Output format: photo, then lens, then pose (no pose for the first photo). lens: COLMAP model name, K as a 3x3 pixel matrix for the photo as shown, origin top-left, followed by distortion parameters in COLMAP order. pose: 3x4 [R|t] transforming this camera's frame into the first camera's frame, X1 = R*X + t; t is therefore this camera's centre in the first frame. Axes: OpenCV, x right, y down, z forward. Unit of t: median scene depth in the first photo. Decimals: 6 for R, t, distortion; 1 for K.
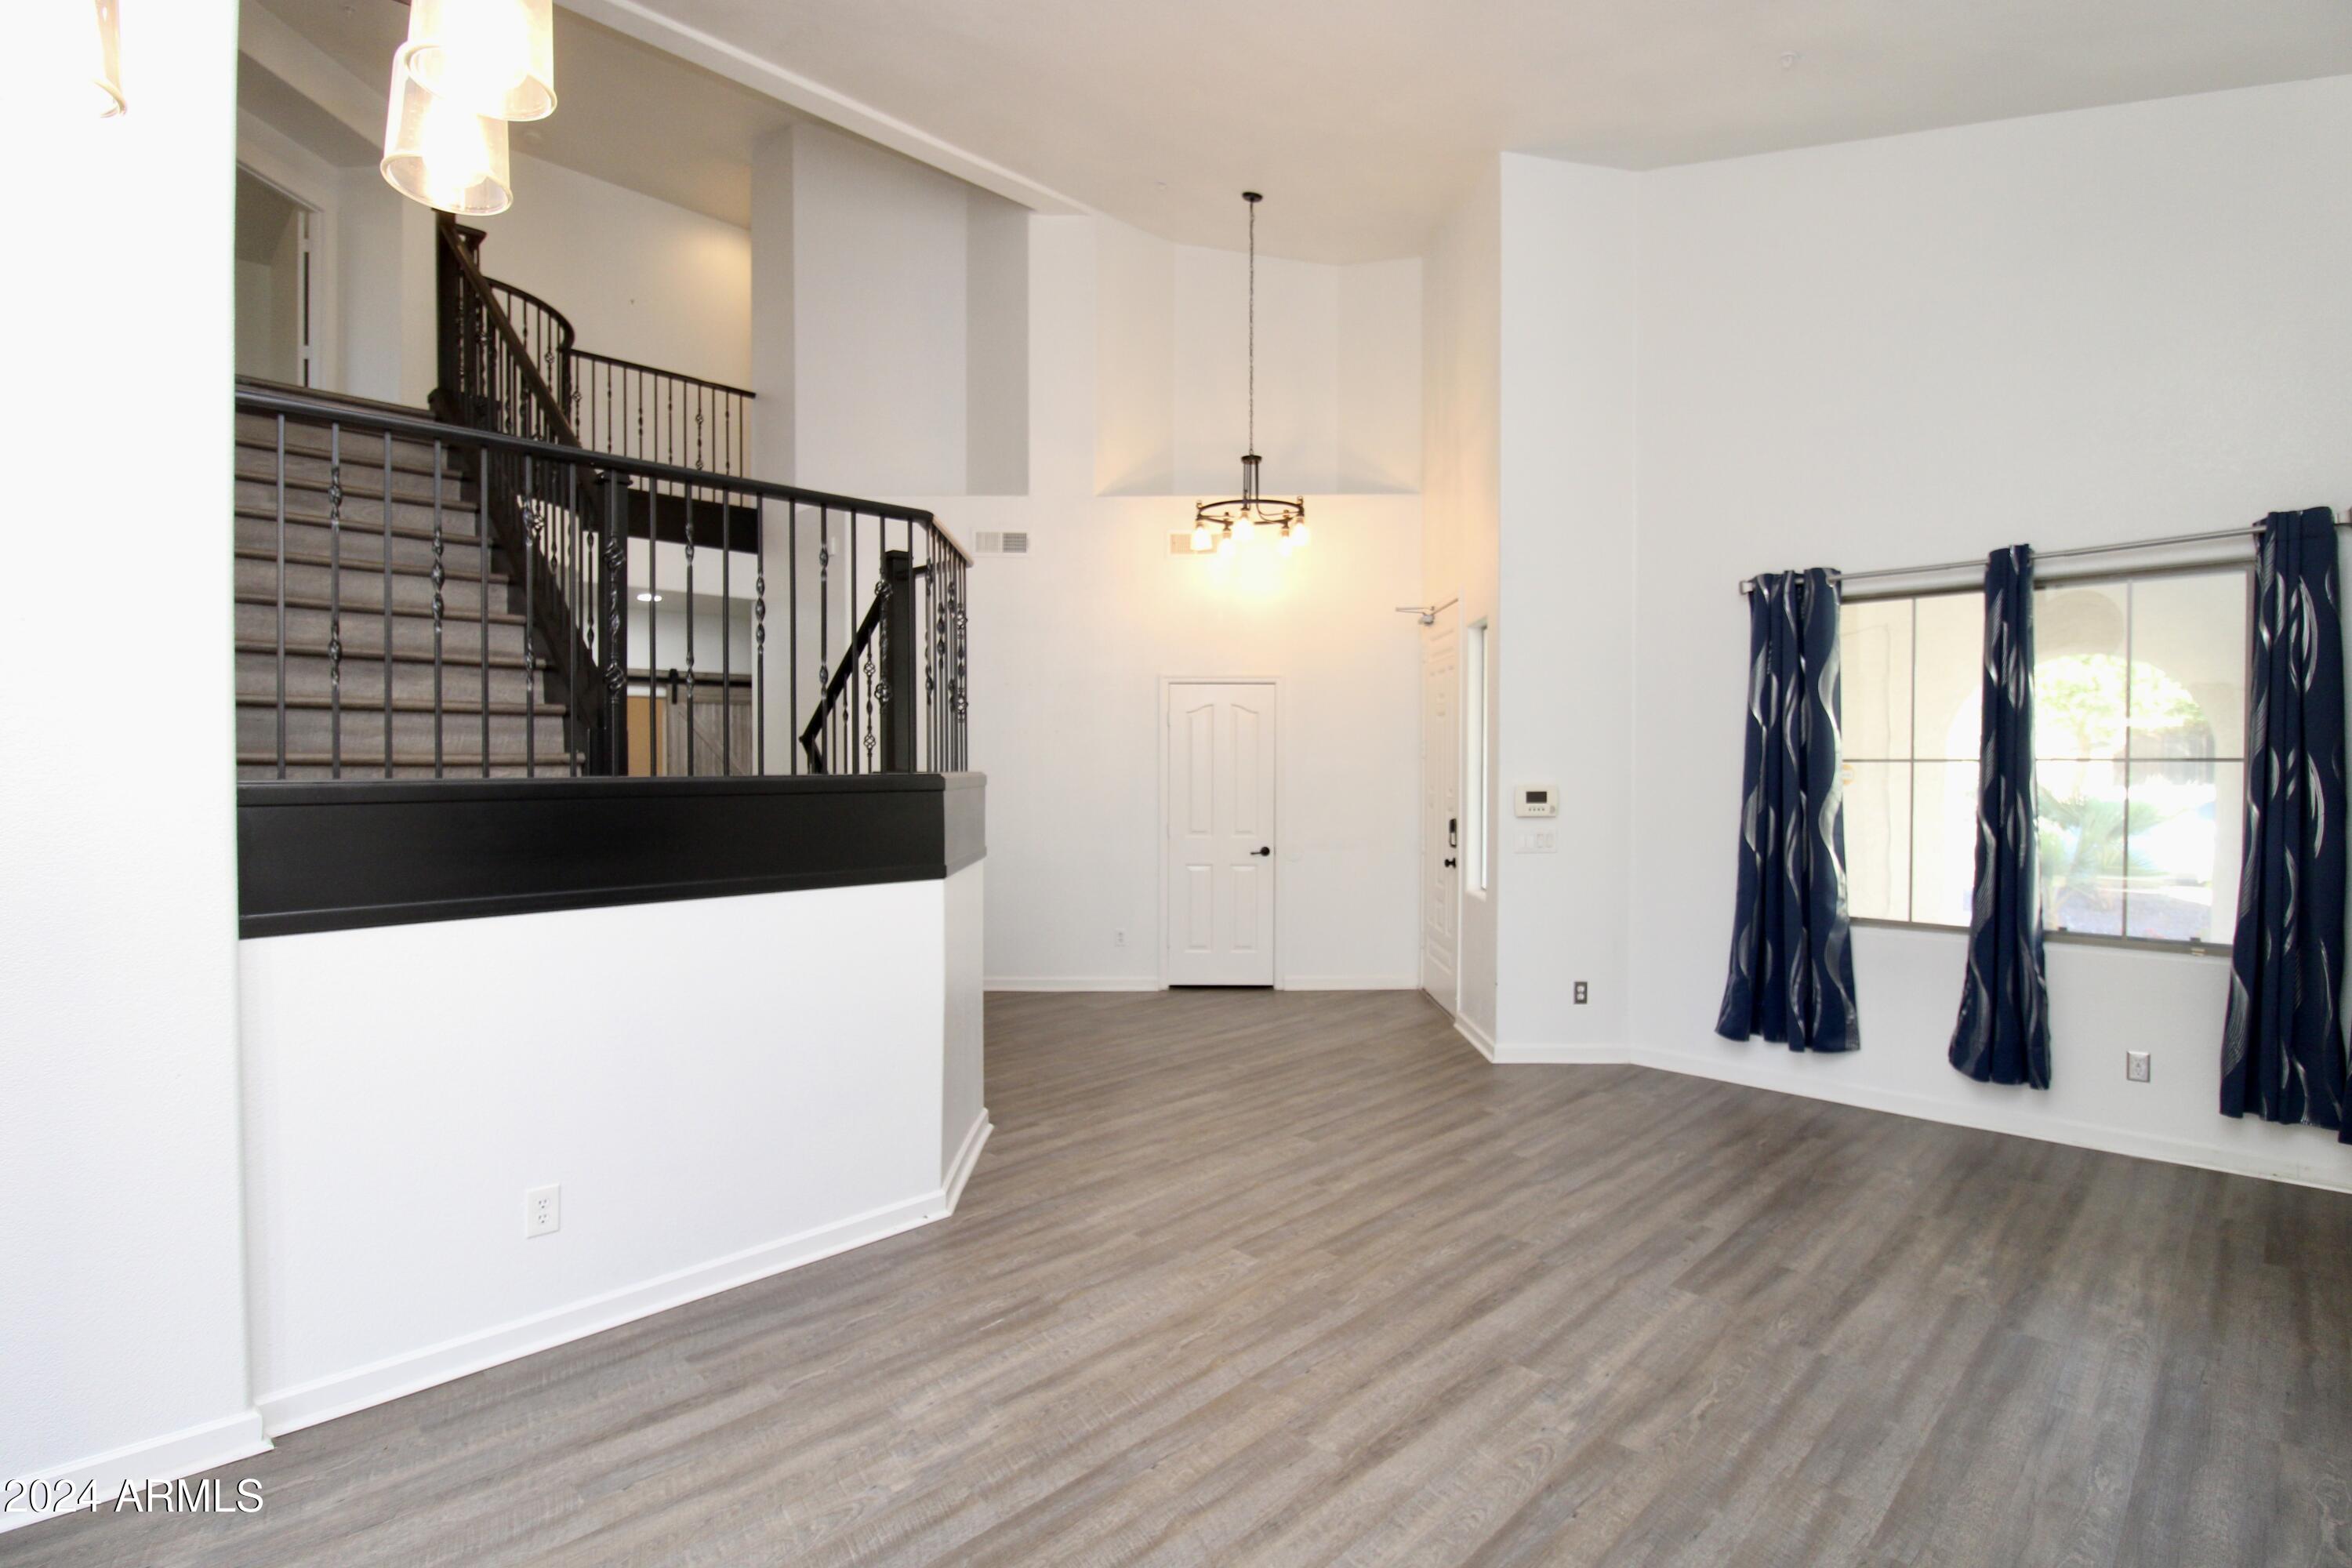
lens RADIAL K [[1097.8, 0, 1175.1], [0, 1097.8, 777.5], [0, 0, 1]] dist [-0.019489, -0.004395]
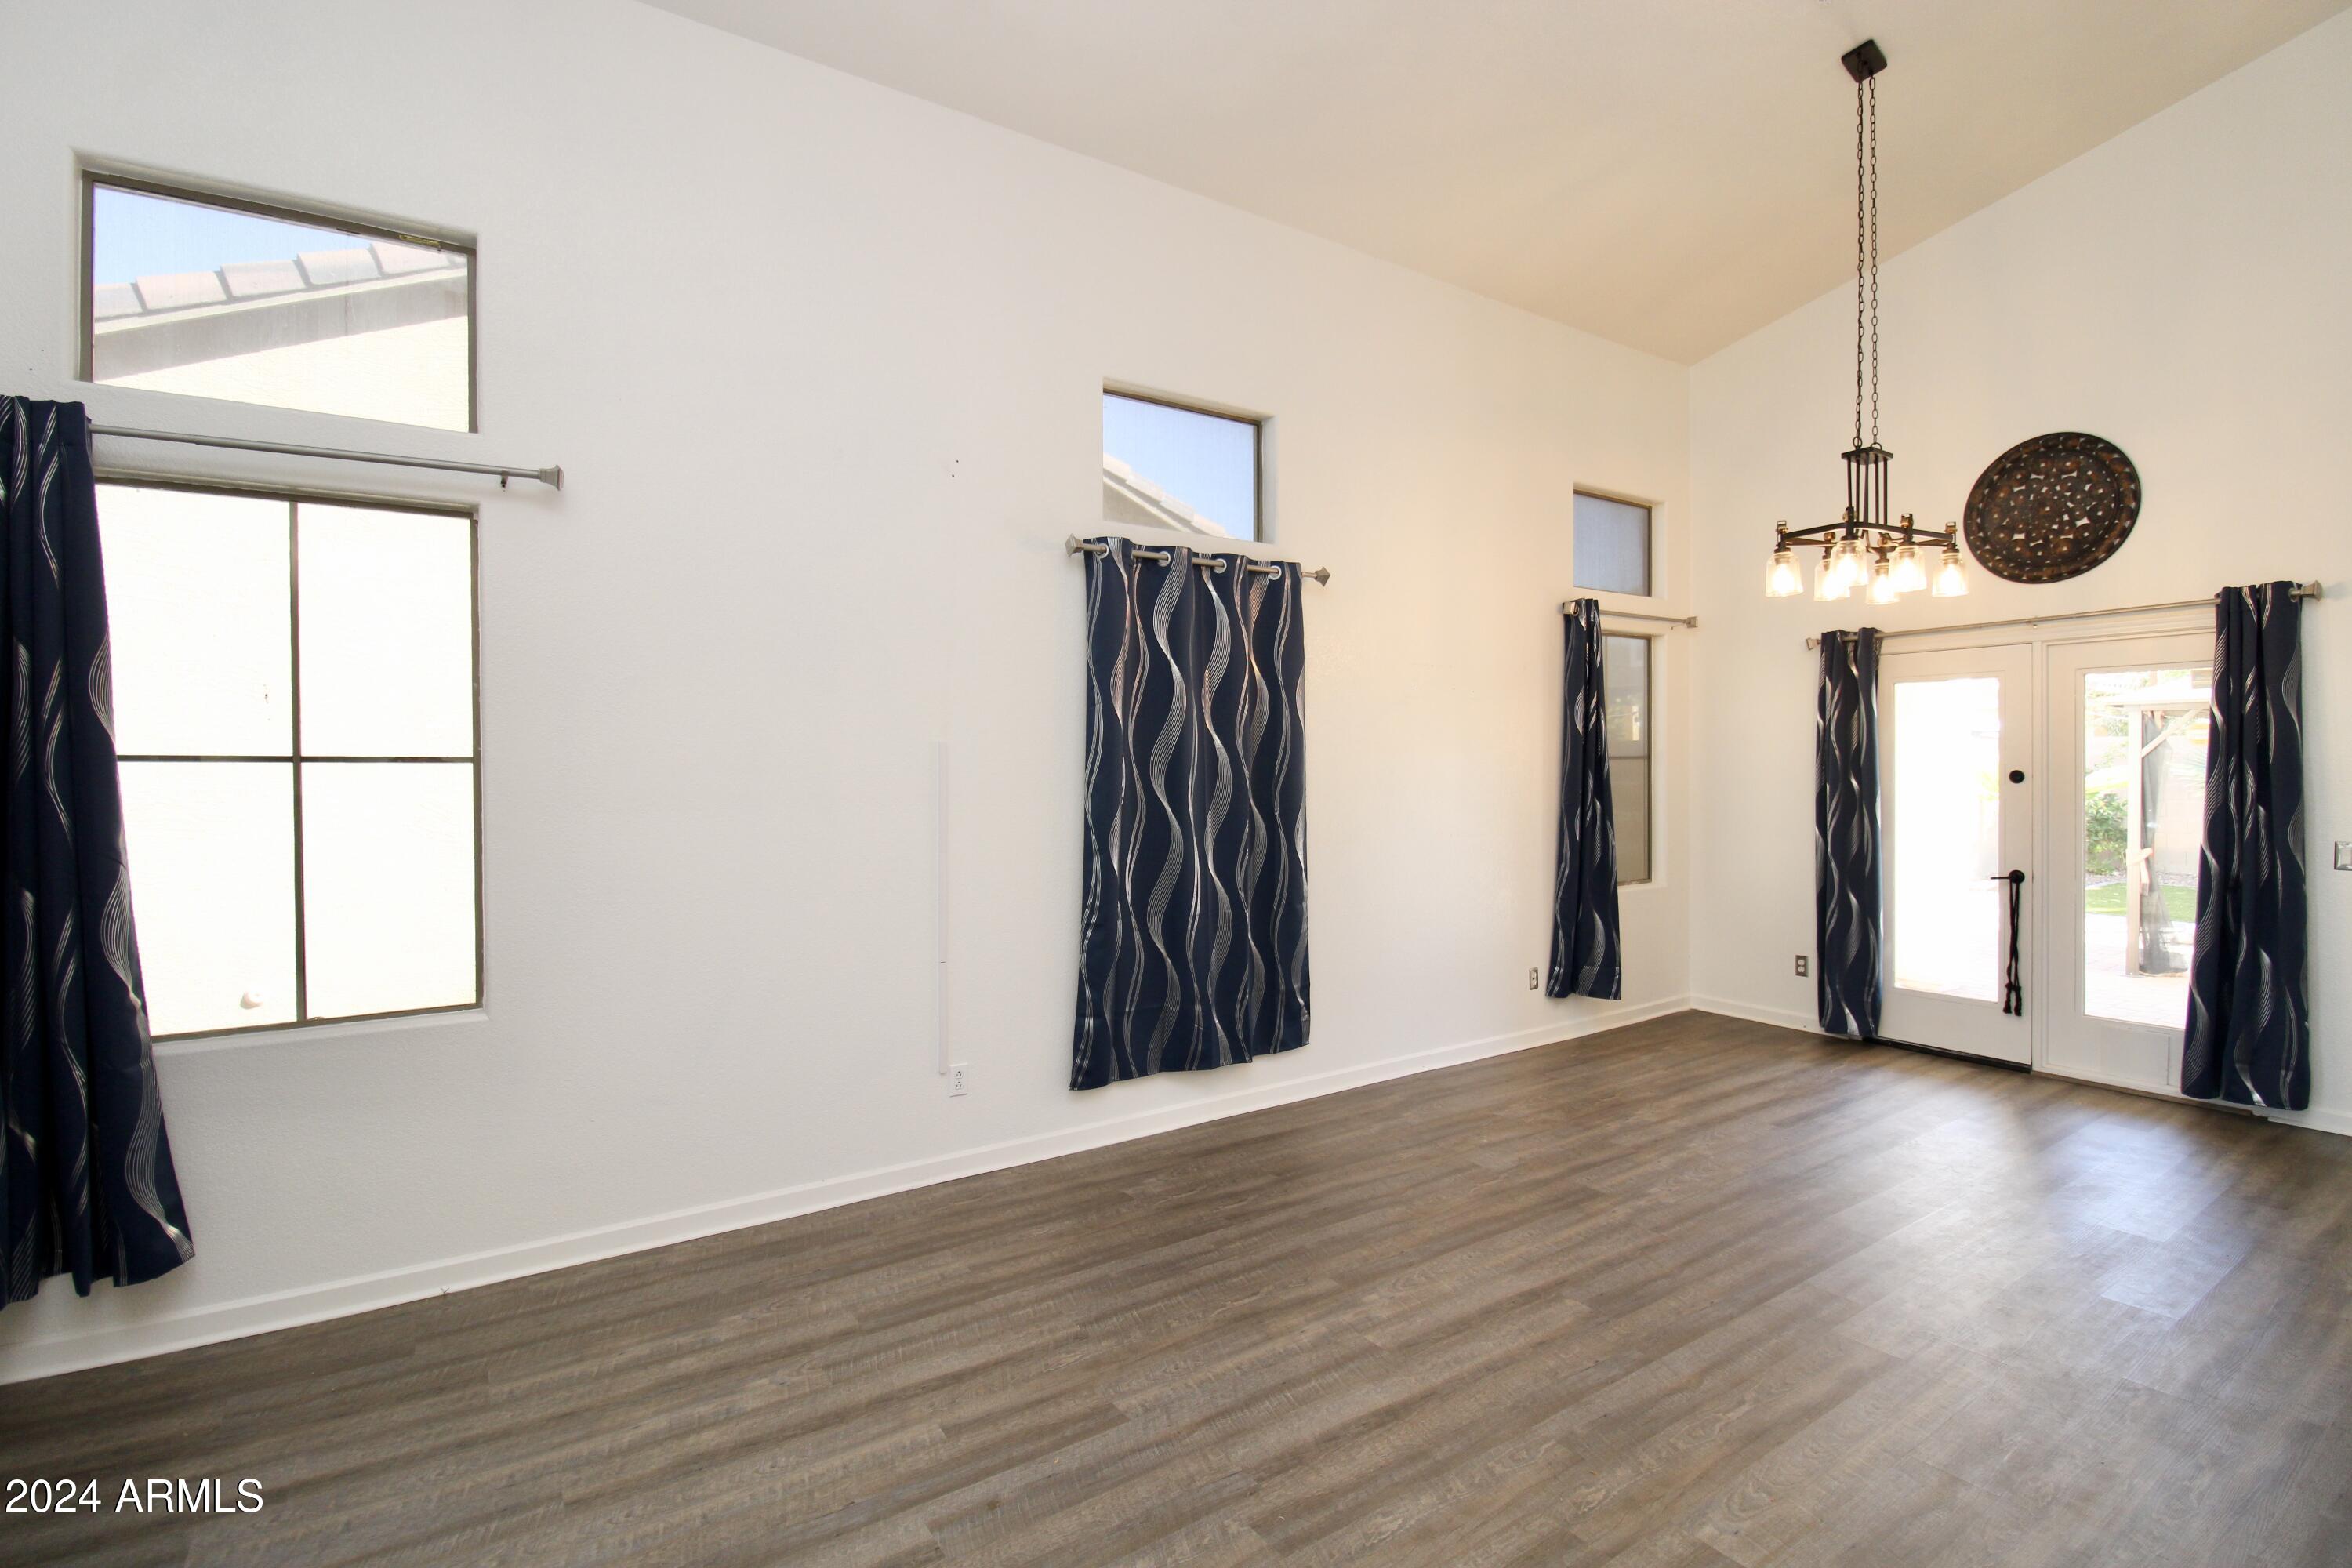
lens RADIAL K [[1097.8, 0, 1187.5], [0, 1097.8, 775.6], [0, 0, 1]] dist [-0.019489, -0.004395]
pose [[-0.984522, 0.002473, 0.175242, 0.297557], [0.007201, 0.999627, 0.026346, -0.024545], [-0.175112, 0.027200, -0.984173, 1.918298]]
